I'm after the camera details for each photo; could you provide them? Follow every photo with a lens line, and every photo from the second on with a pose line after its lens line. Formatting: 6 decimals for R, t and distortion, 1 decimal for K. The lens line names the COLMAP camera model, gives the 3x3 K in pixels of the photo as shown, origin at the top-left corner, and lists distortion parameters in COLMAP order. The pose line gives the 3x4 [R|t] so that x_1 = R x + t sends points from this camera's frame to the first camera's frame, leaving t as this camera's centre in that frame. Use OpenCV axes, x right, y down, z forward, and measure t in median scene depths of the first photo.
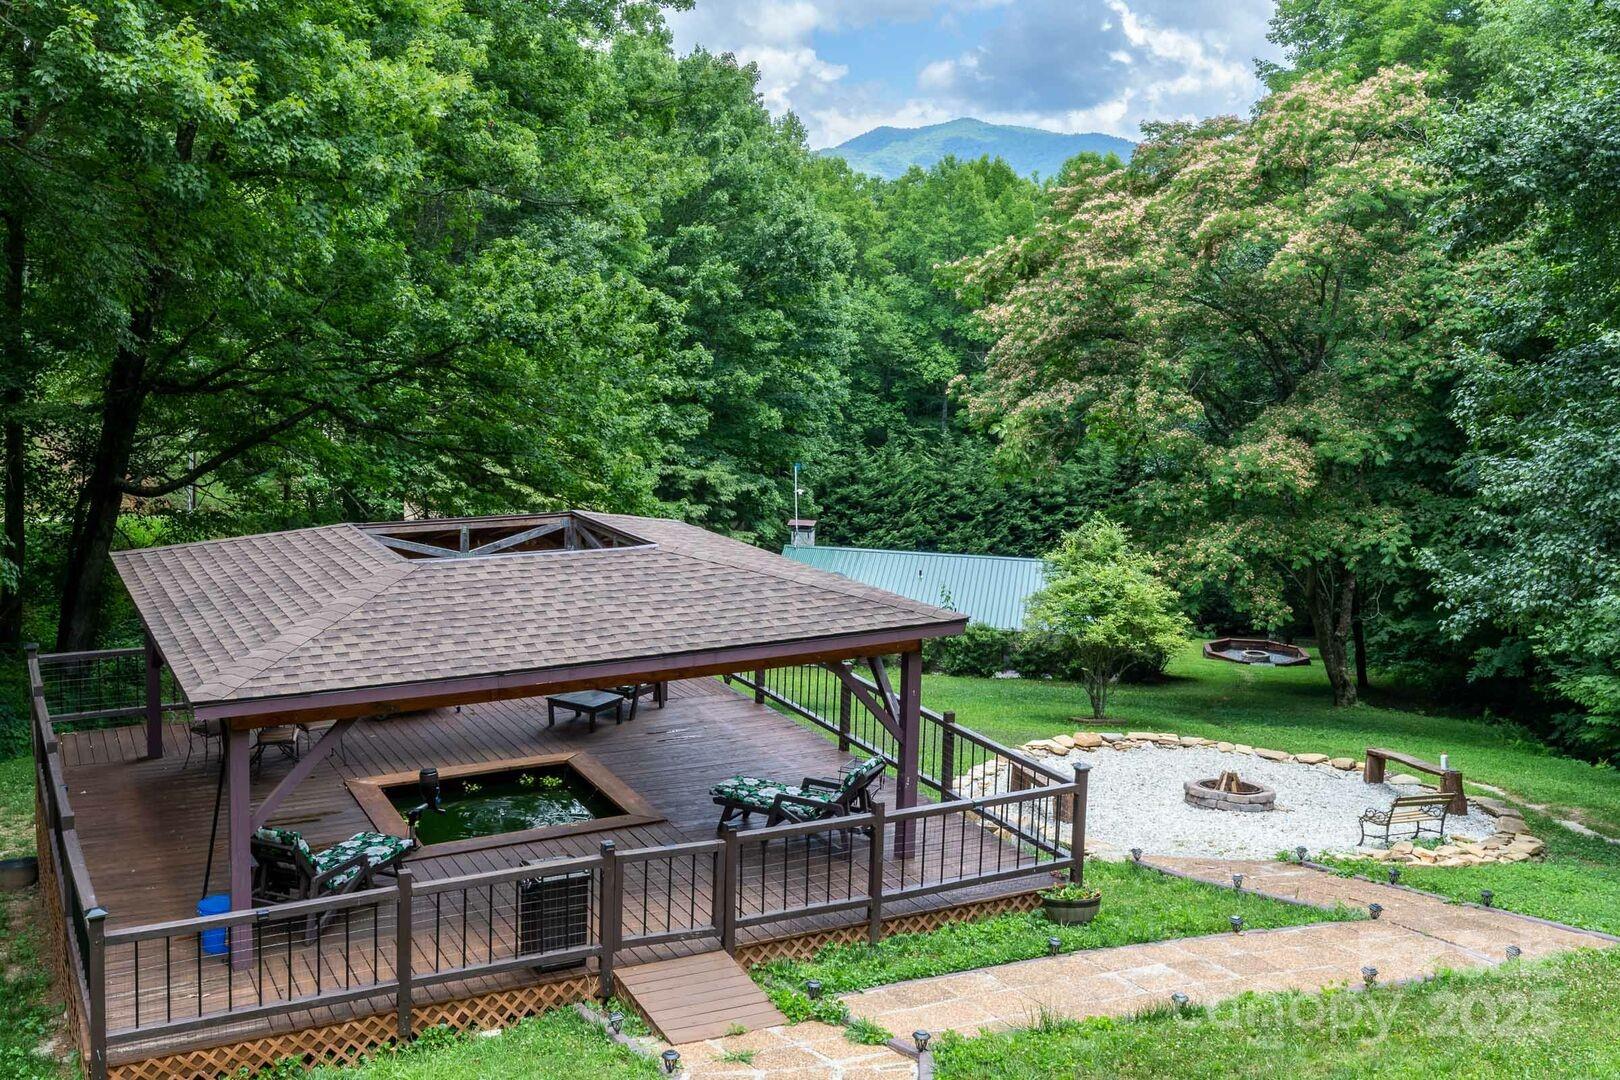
lens RADIAL K [[1660.0, 0, 758.1], [0, 1660.0, 447.7], [0, 0, 1]] dist [0.017380, 0.024293]
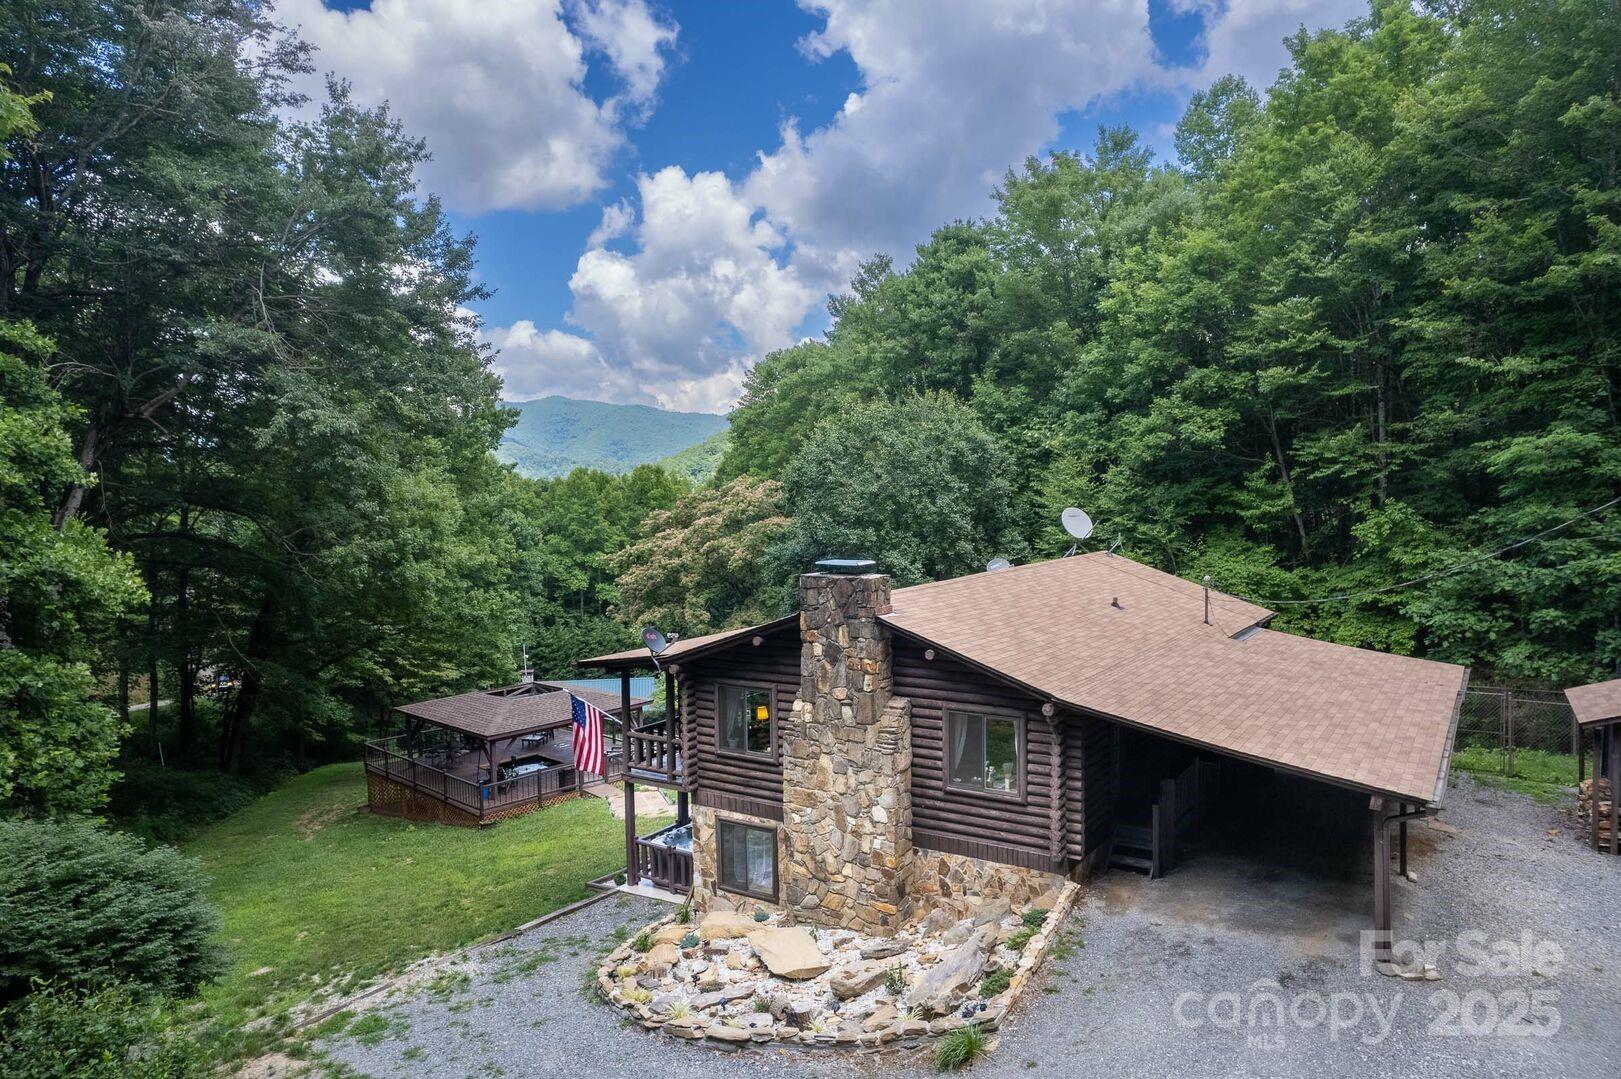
lens RADIAL K [[1049.0, 0, 816.4], [0, 1049.0, 534.1], [0, 0, 1]] dist [-0.059626, 0.000407]
pose [[0.934423, -0.053143, 0.352178, -0.151210], [0.075671, 0.995853, -0.050504, -0.056137], [-0.348033, 0.073842, 0.934569, -0.614789]]
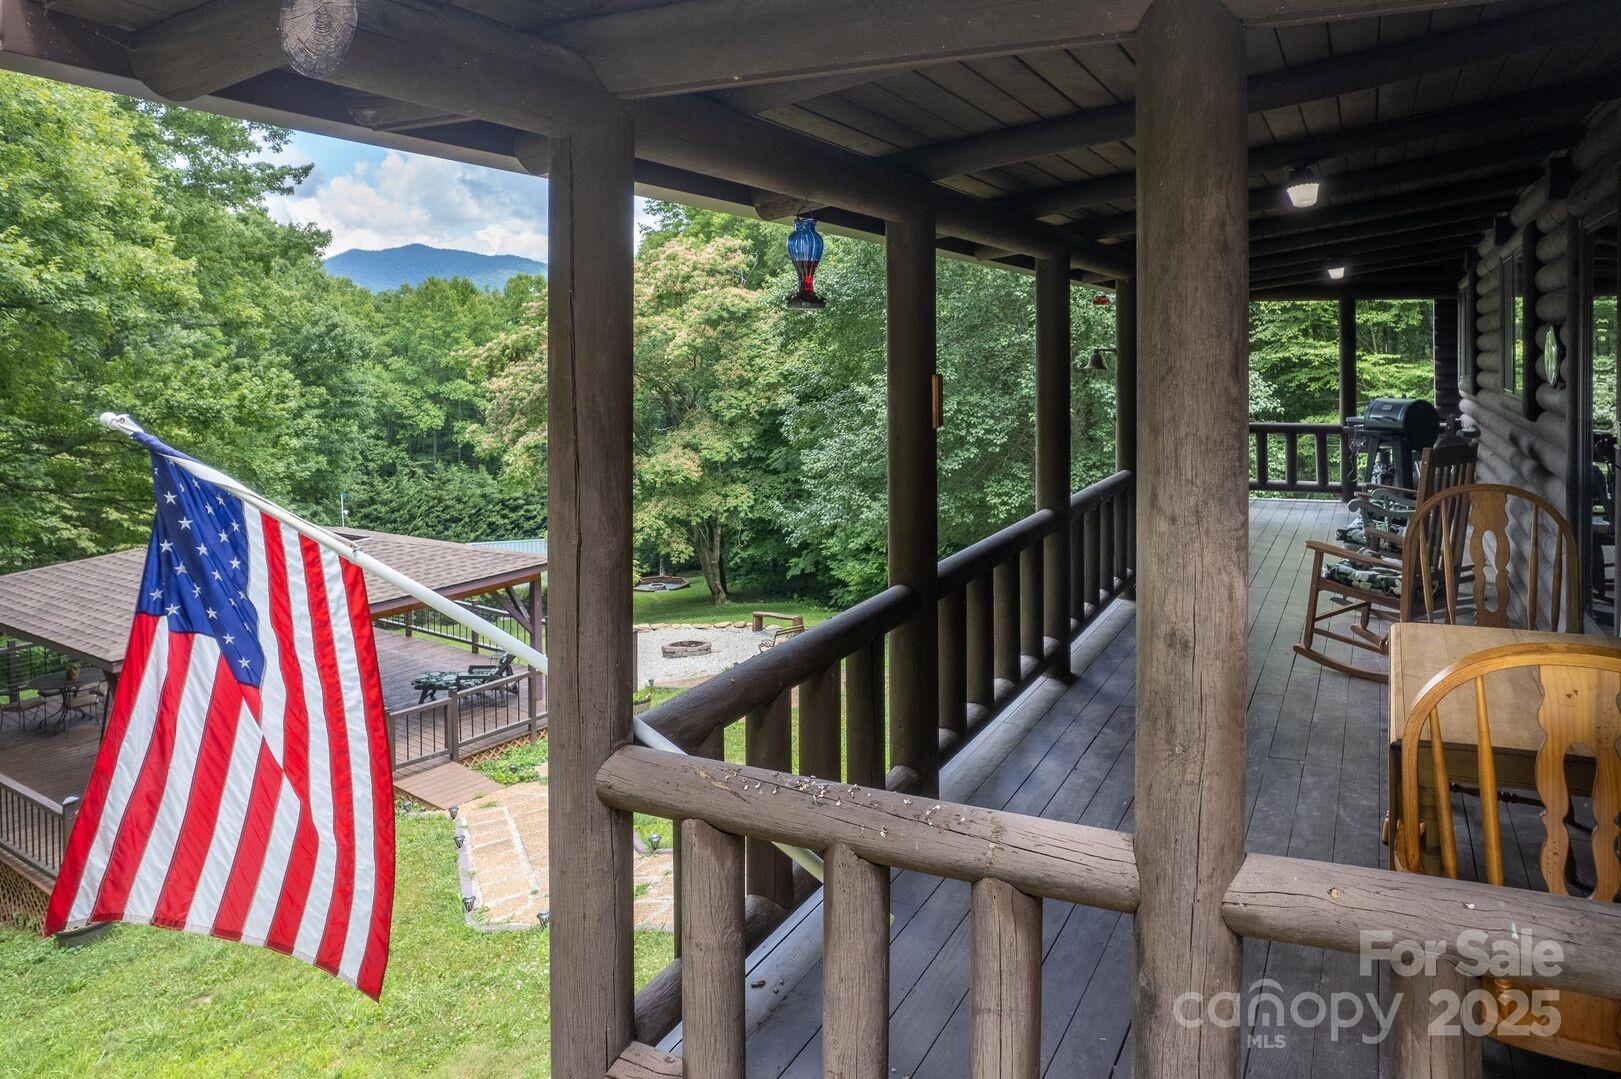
lens RADIAL K [[1106.7, 0, 860.3], [0, 1106.7, 356.5], [0, 0, 1]] dist [-0.003776, 0.000203]
pose [[0.876096, -0.033669, 0.480960, -0.068959], [0.079314, 0.994033, -0.074889, -0.000705], [-0.475568, 0.103756, 0.873538, -0.097830]]
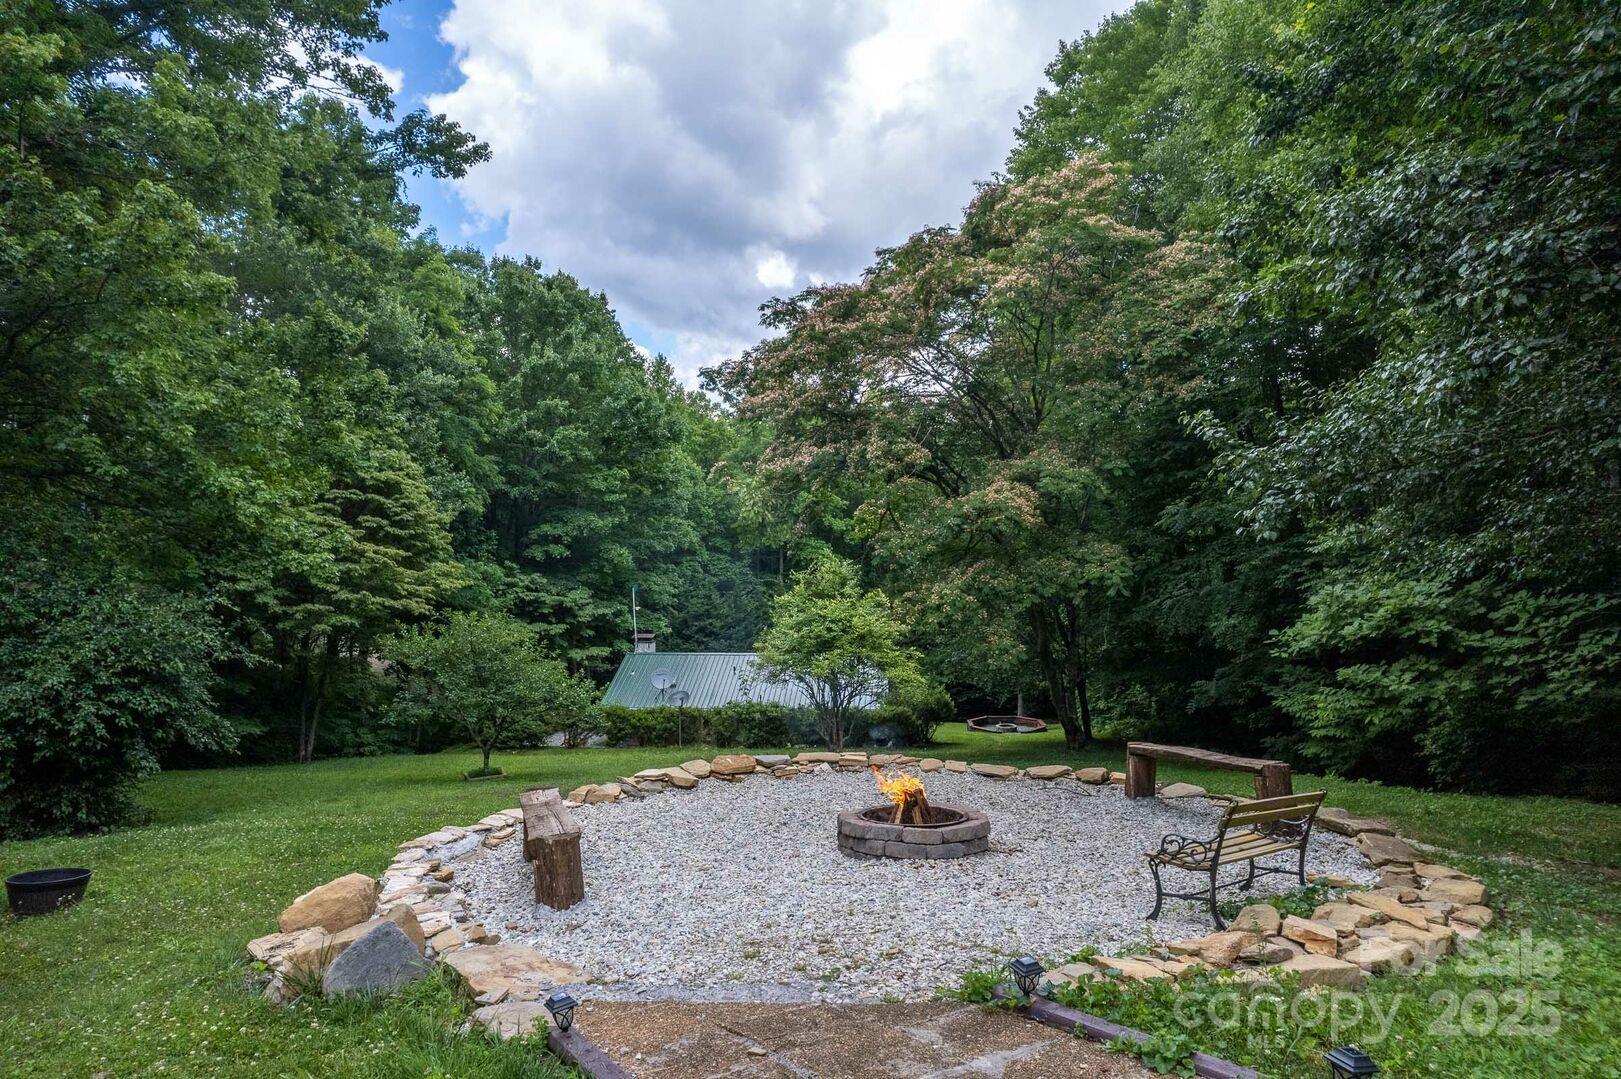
lens RADIAL K [[1049.0, 0, 816.4], [0, 1049.0, 534.1], [0, 0, 1]] dist [-0.059626, 0.000407]
pose [[0.993364, -0.028322, 0.111469, 0.124664], [0.038491, 0.995182, -0.090168, 0.080839], [-0.108378, 0.093860, 0.989669, 0.373684]]
